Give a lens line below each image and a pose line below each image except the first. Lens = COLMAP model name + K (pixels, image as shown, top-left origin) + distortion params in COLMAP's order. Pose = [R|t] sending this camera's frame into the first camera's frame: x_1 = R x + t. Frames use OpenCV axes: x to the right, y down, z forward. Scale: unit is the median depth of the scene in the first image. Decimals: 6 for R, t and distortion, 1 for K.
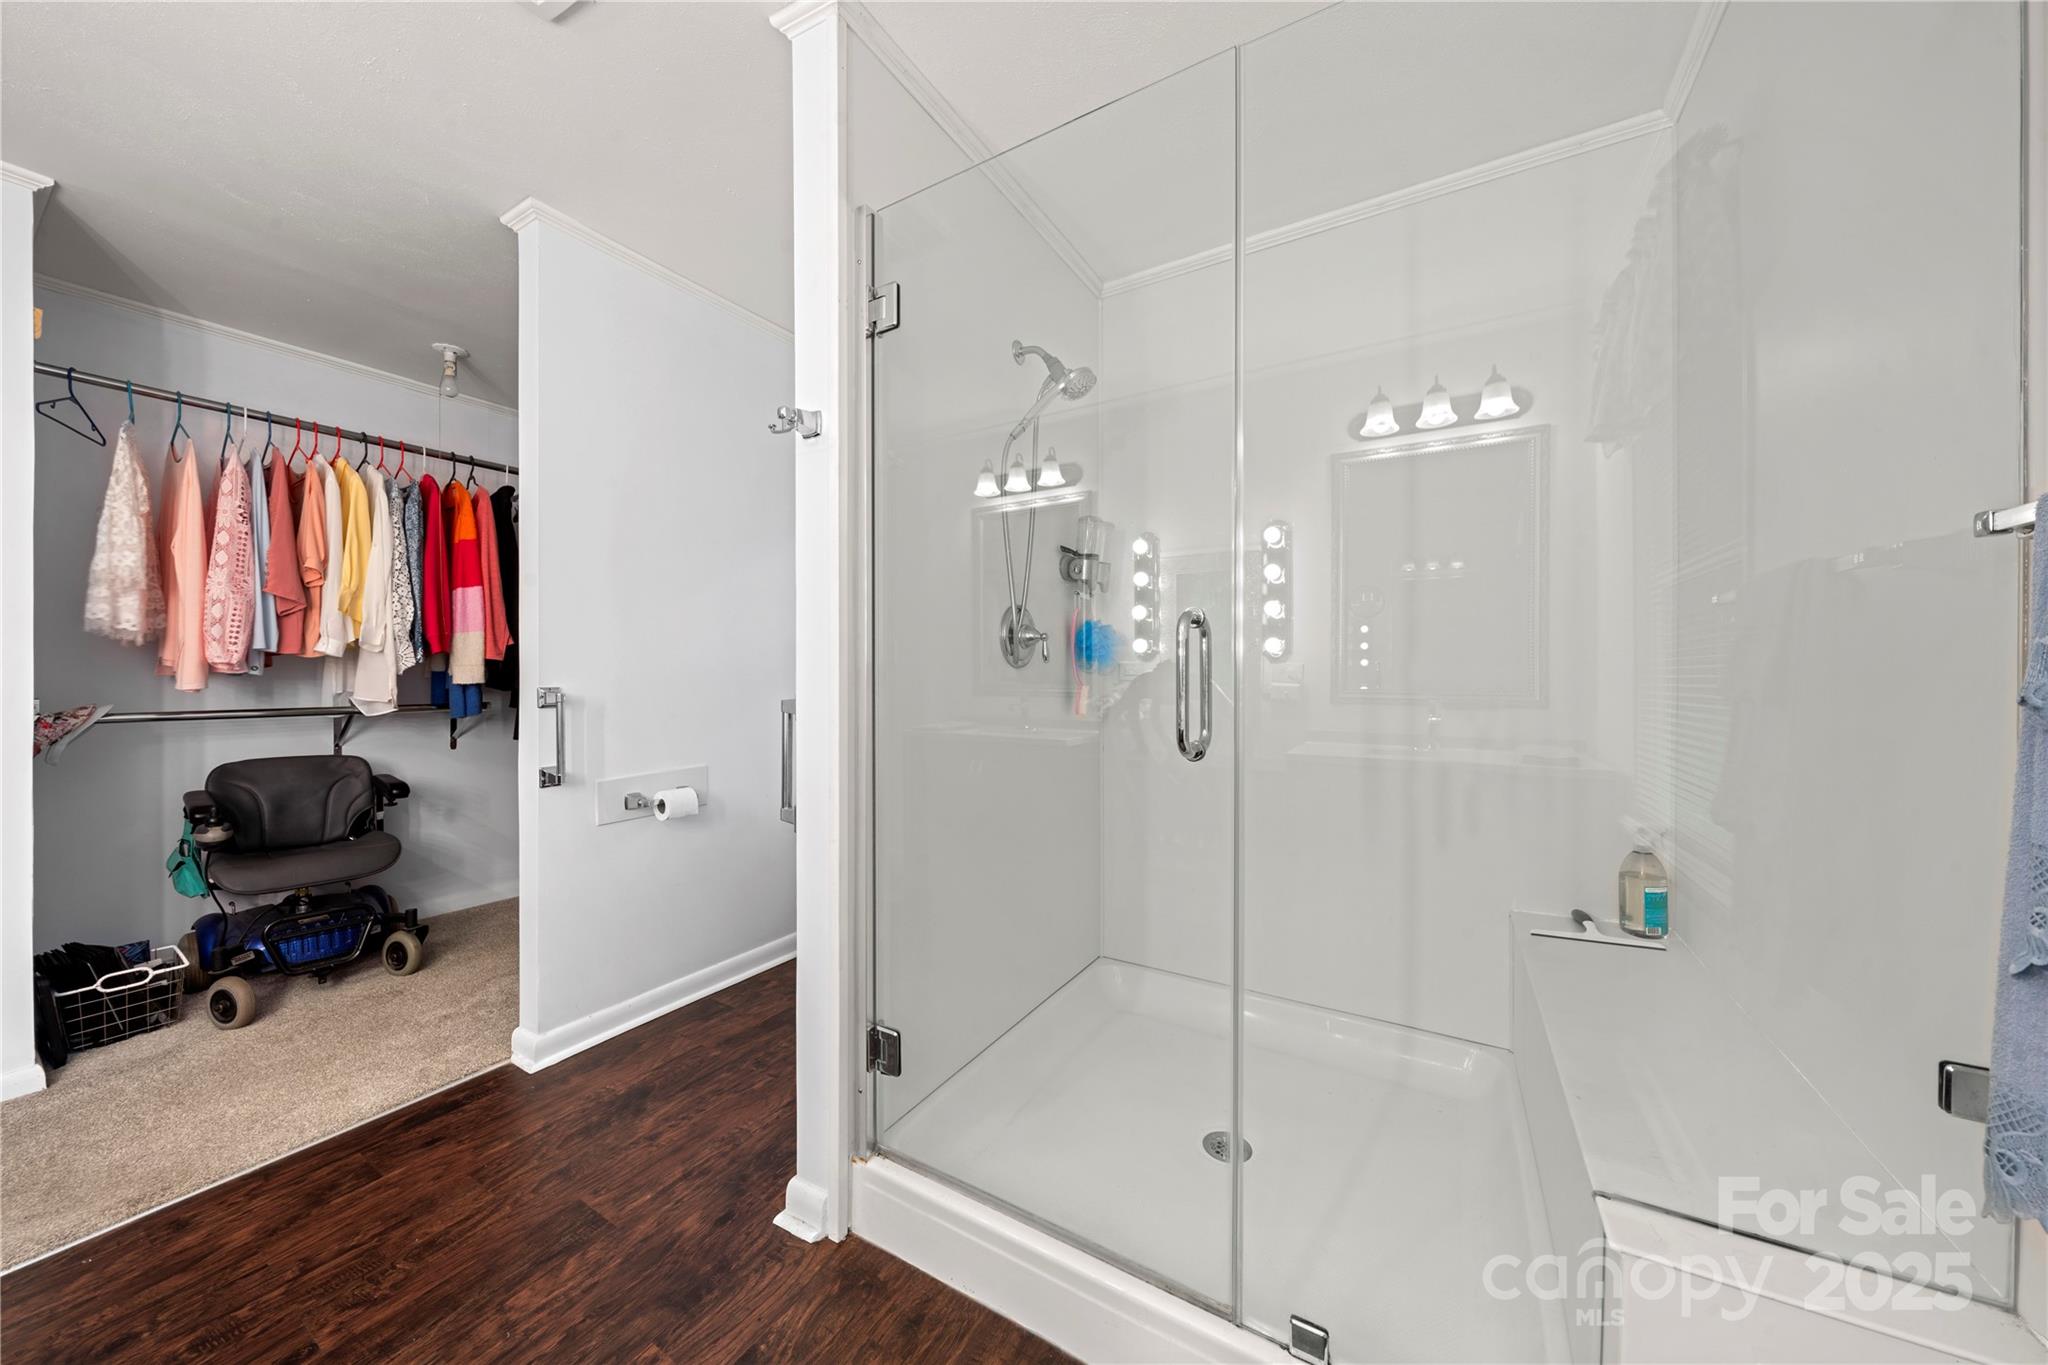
lens RADIAL K [[694.2, 0, 1024.0], [0, 694.2, 682.5], [0, 0, 1]] dist [-0.002971, -0.000196]
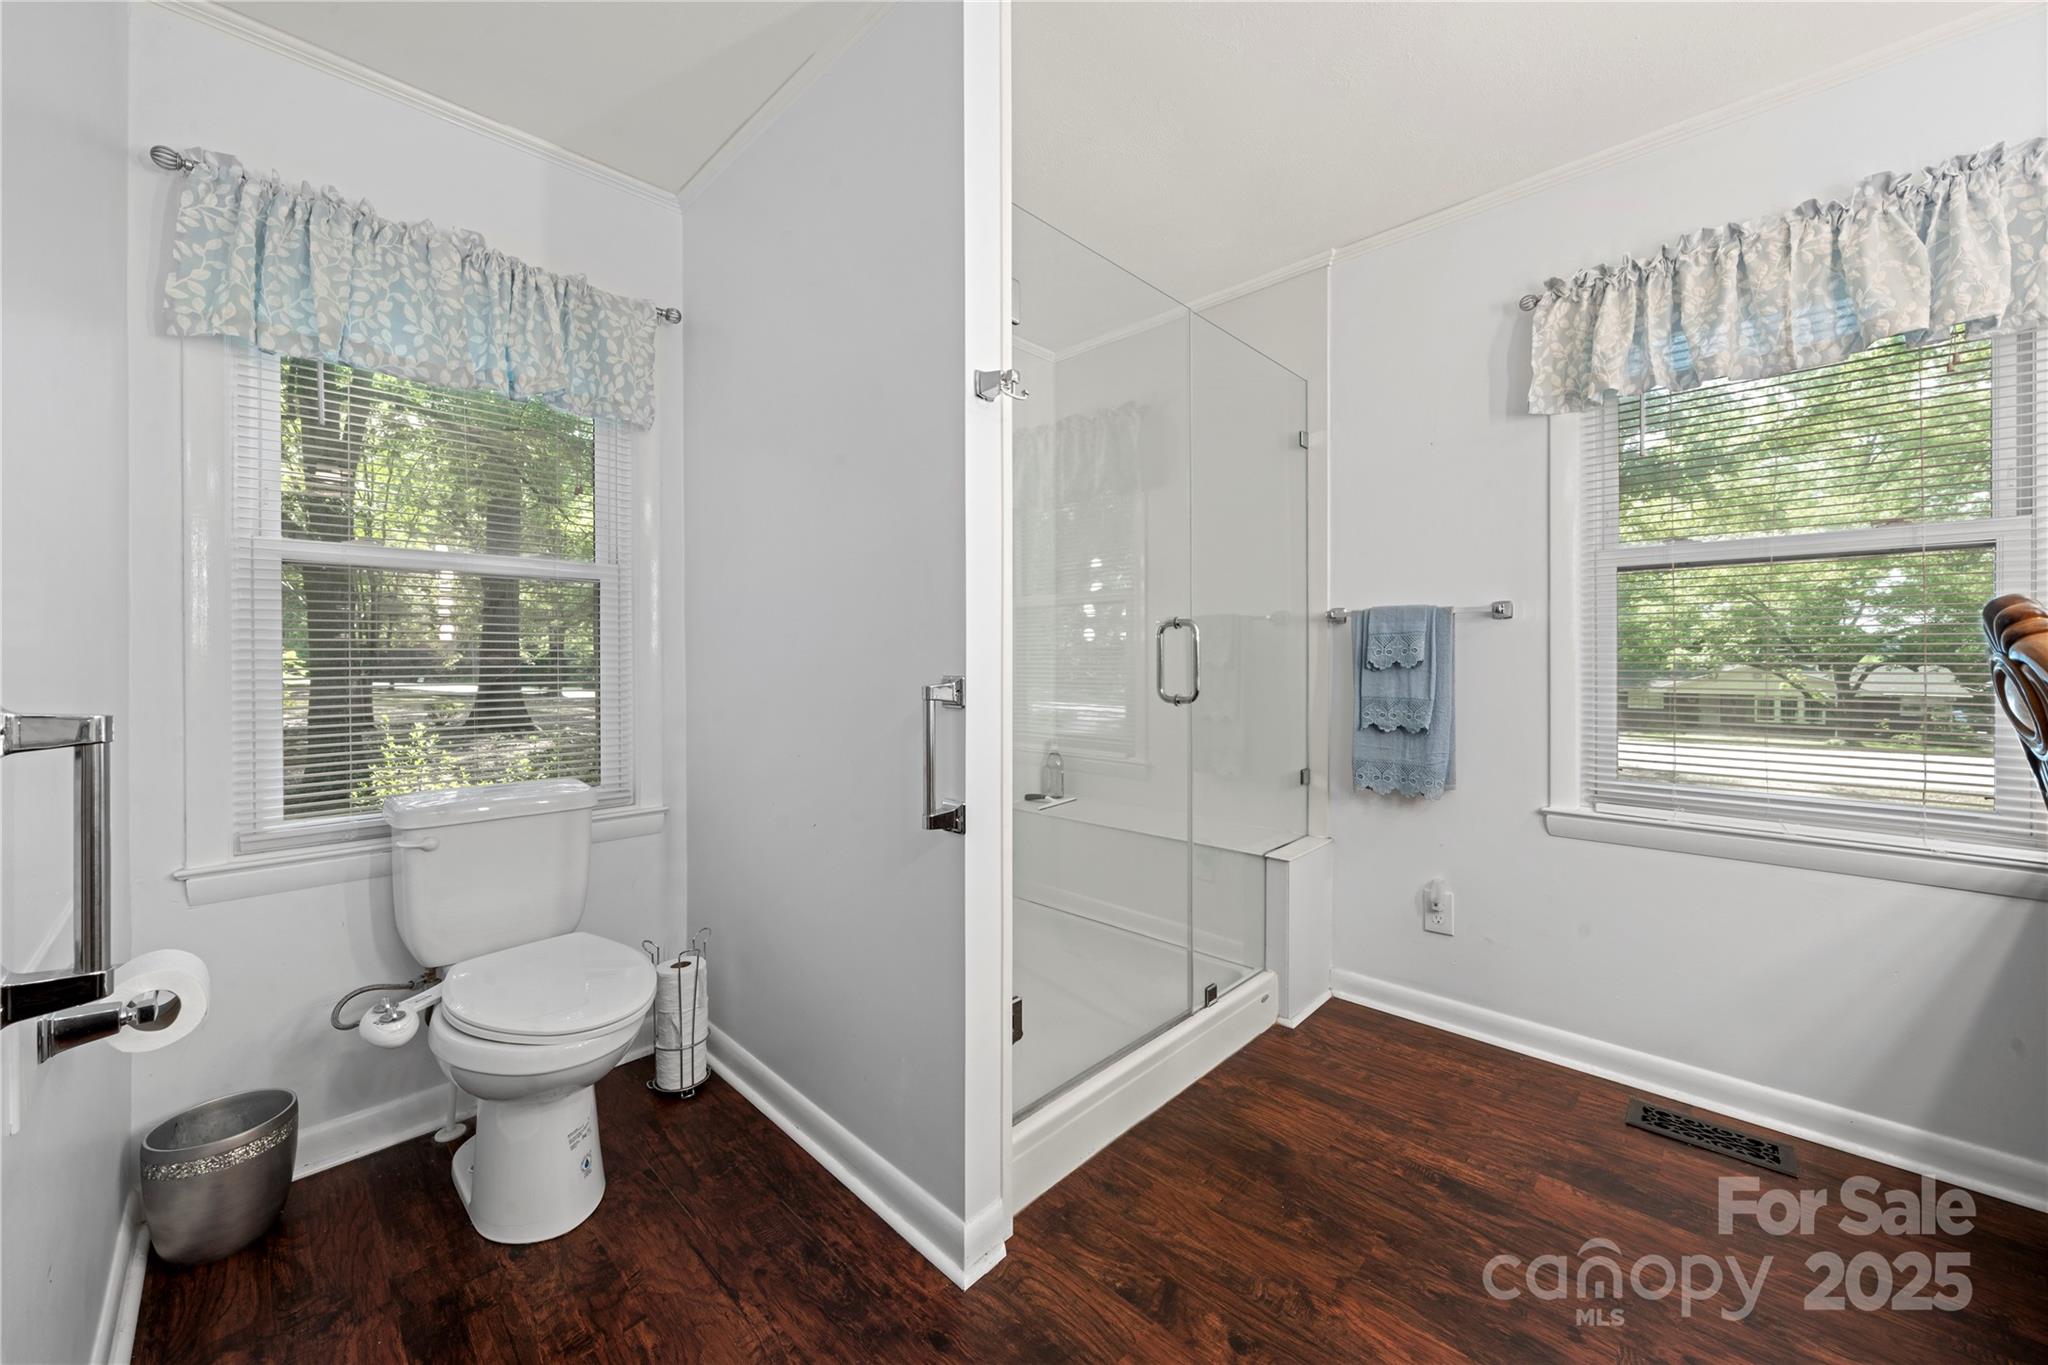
lens RADIAL K [[780.0, 0, 1019.3], [0, 780.0, 662.7], [0, 0, 1]] dist [-0.003142, 0.000006]
pose [[0.225933, -0.011779, 0.974072, -0.765247], [0.012673, 0.999878, 0.009152, -0.008447], [-0.974060, 0.010277, 0.226055, 0.419172]]
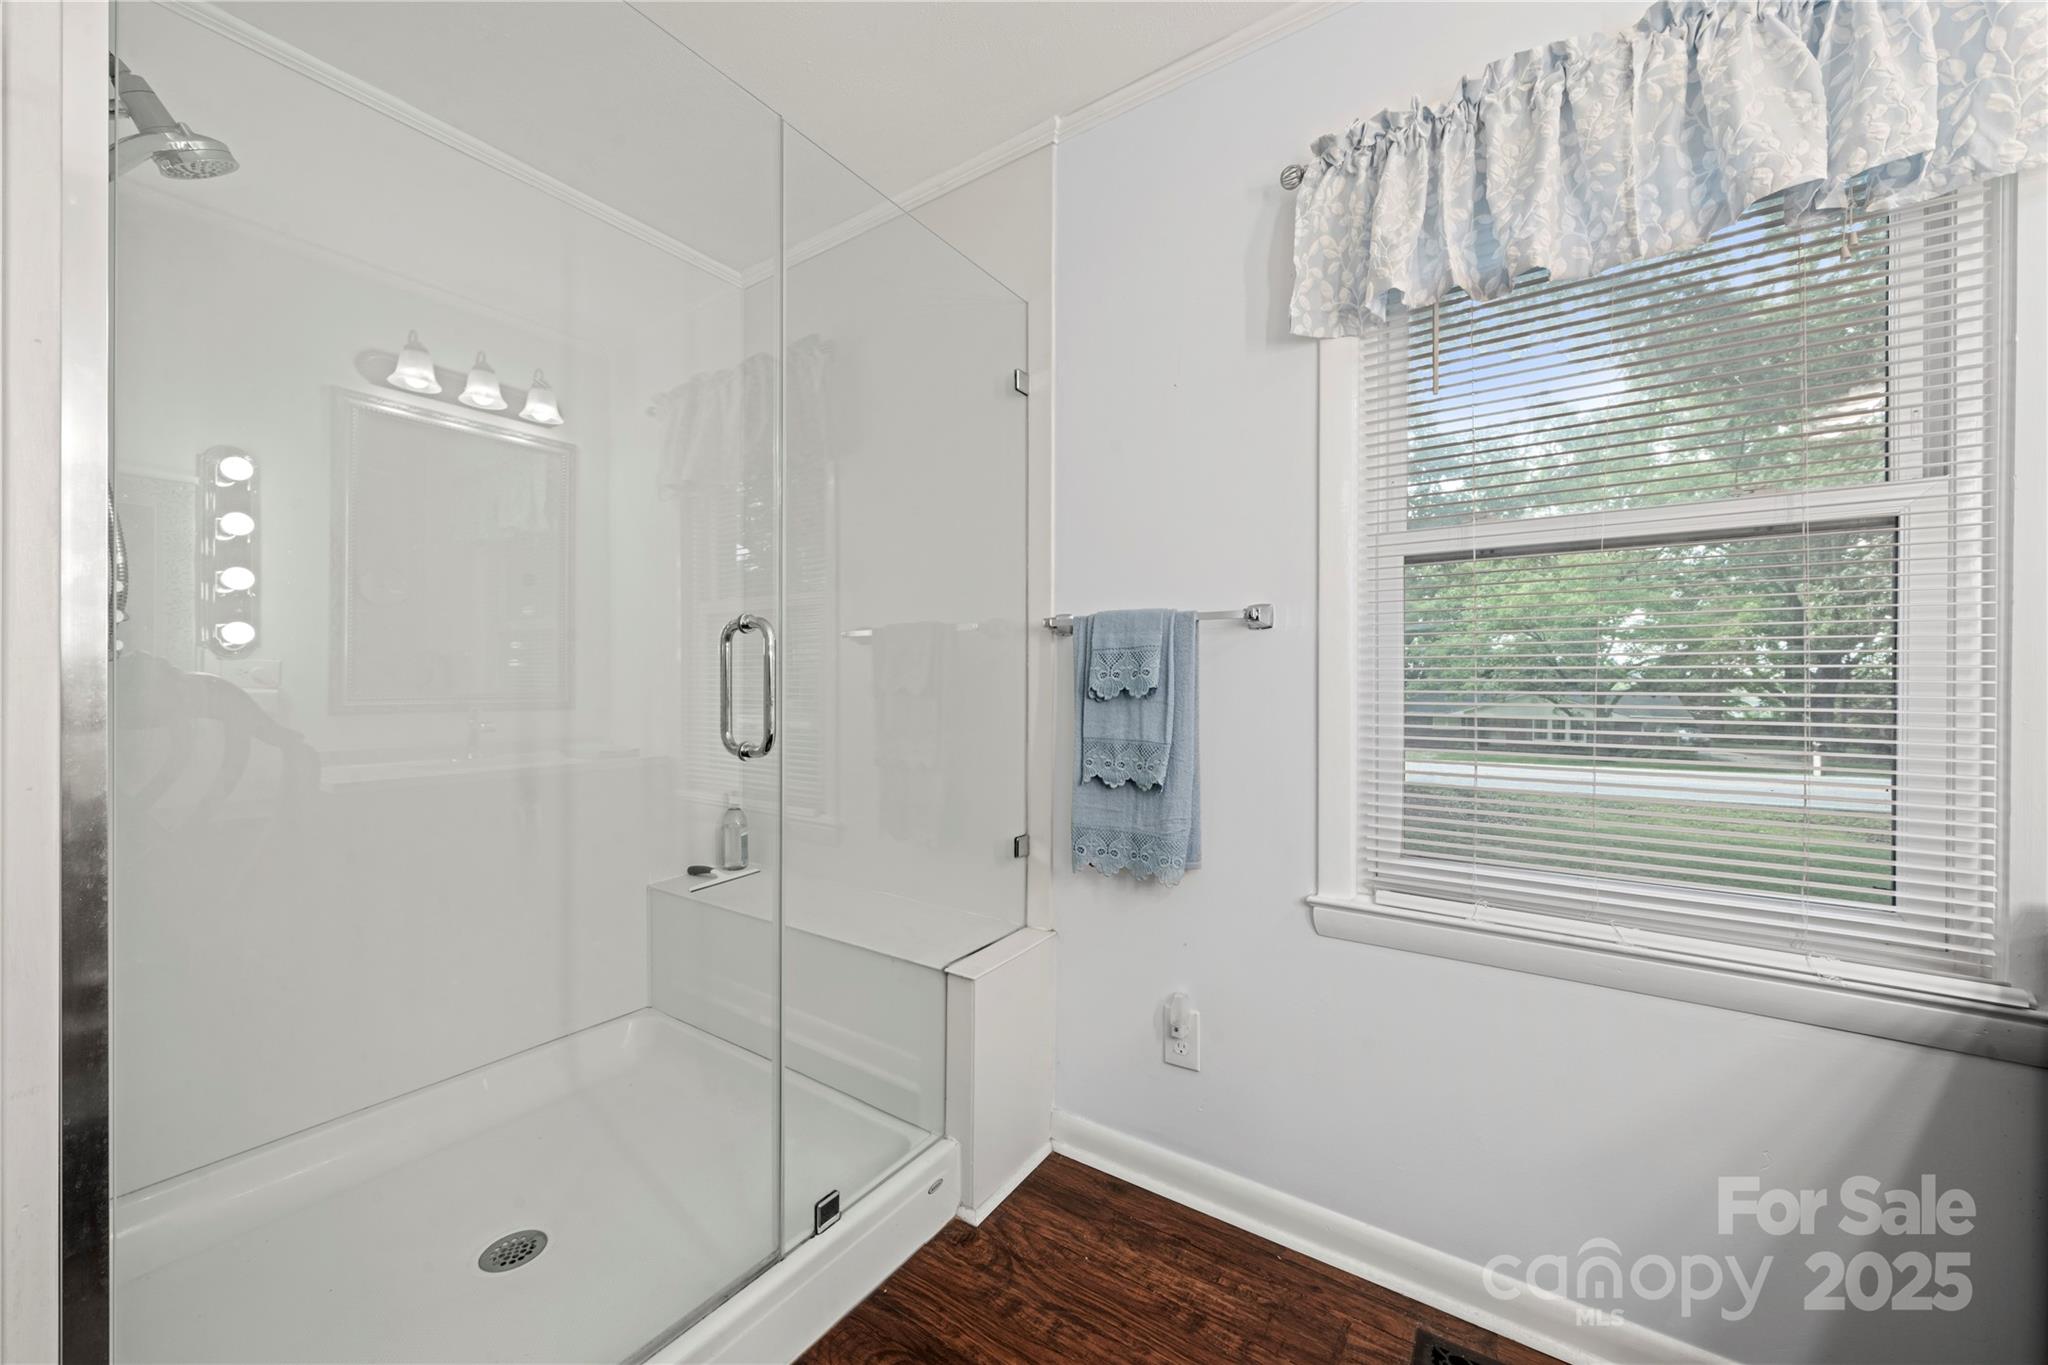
lens RADIAL K [[759.8, 0, 1025.0], [0, 759.8, 685.6], [0, 0, 1]] dist [-0.001790, -0.000386]
pose [[0.057053, -0.009679, 0.998324, -0.382901], [0.006968, 0.999933, 0.009297, -0.004235], [-0.998347, 0.006426, 0.057116, 0.229276]]
